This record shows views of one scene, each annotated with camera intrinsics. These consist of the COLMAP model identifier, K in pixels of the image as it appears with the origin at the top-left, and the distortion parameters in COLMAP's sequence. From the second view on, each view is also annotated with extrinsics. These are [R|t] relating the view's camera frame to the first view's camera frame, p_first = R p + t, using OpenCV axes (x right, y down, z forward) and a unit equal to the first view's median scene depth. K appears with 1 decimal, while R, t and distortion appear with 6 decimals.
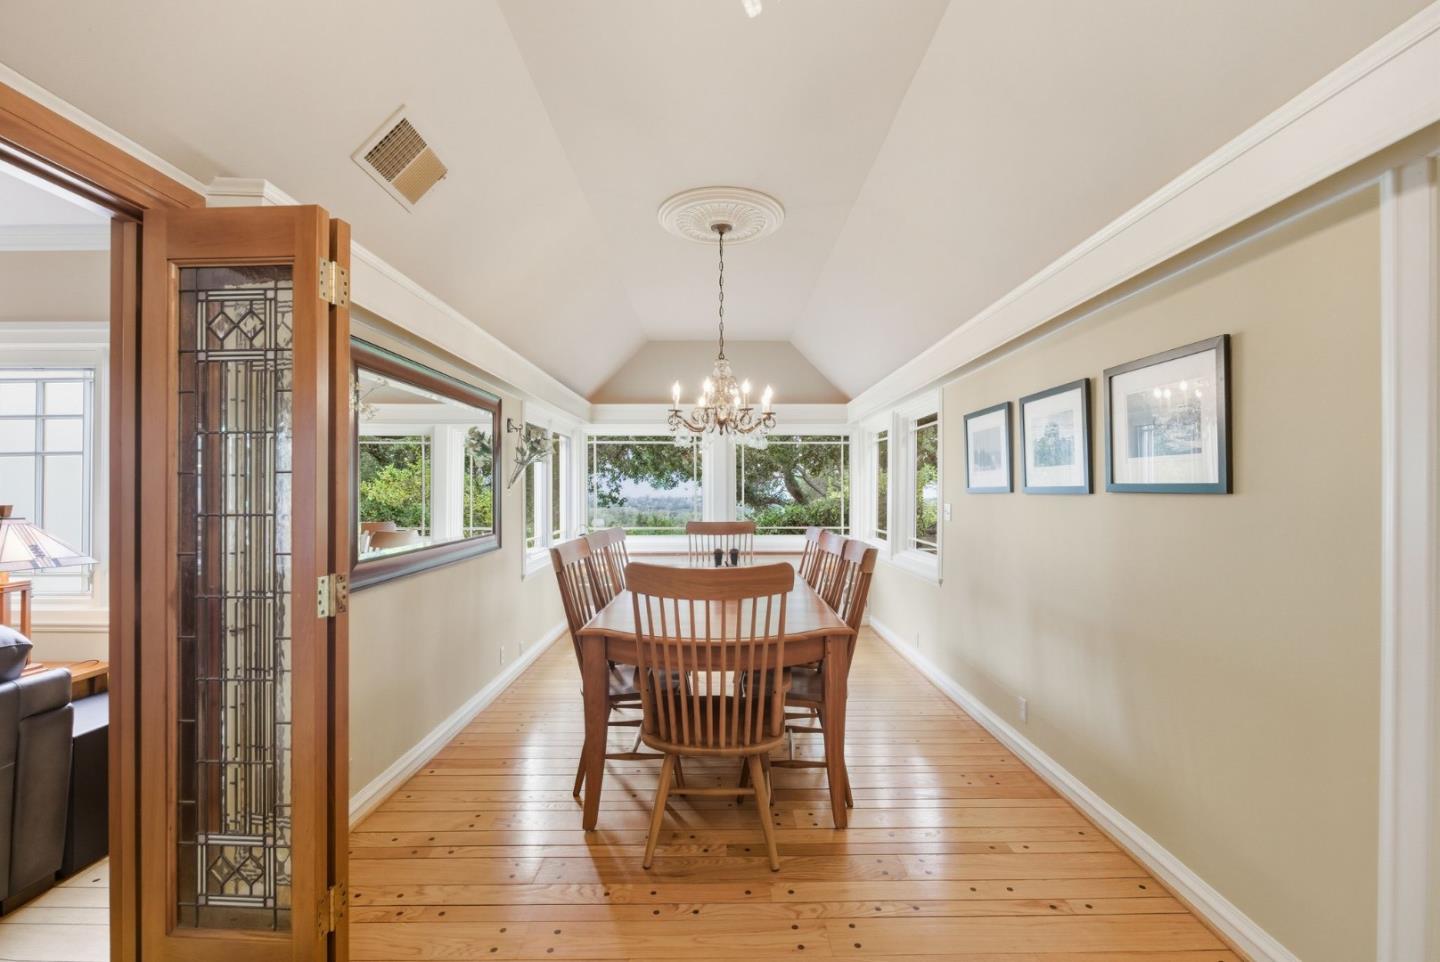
lens RADIAL K [[634.6, 0, 719.4], [0, 634.6, 485.3], [0, 0, 1]] dist [-0.004962, -0.000054]
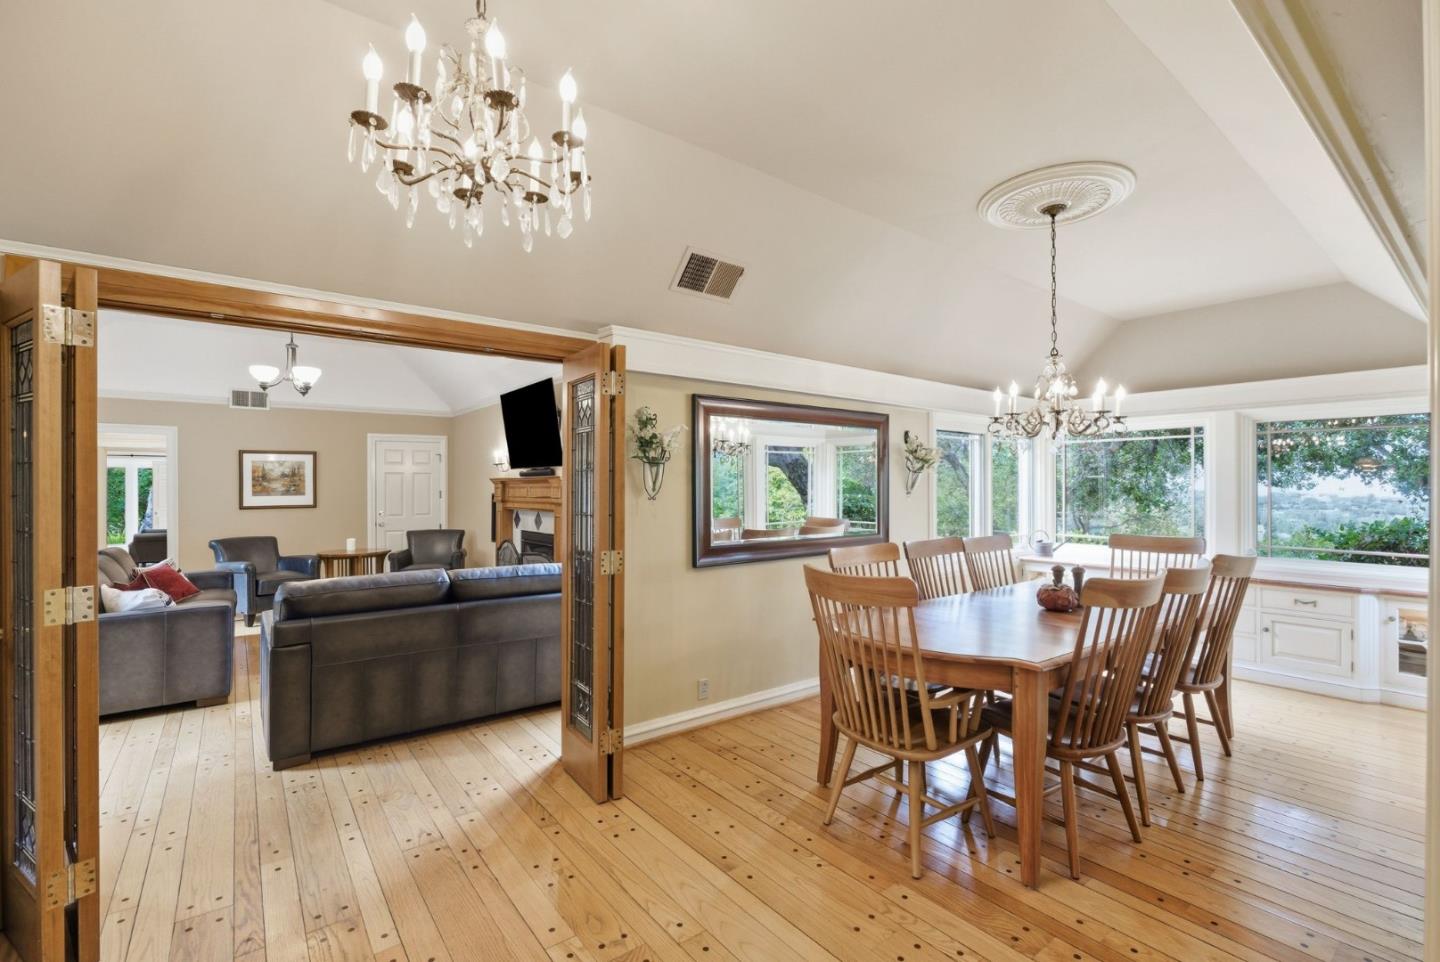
lens RADIAL K [[634.0, 0, 726.8], [0, 634.0, 487.5], [0, 0, 1]] dist [-0.007792, 0.000651]
pose [[0.612602, 0.000221, -0.790392, 0.646090], [0.004286, 0.999984, 0.003602, -0.025125], [0.790380, -0.005594, 0.612591, 0.124861]]
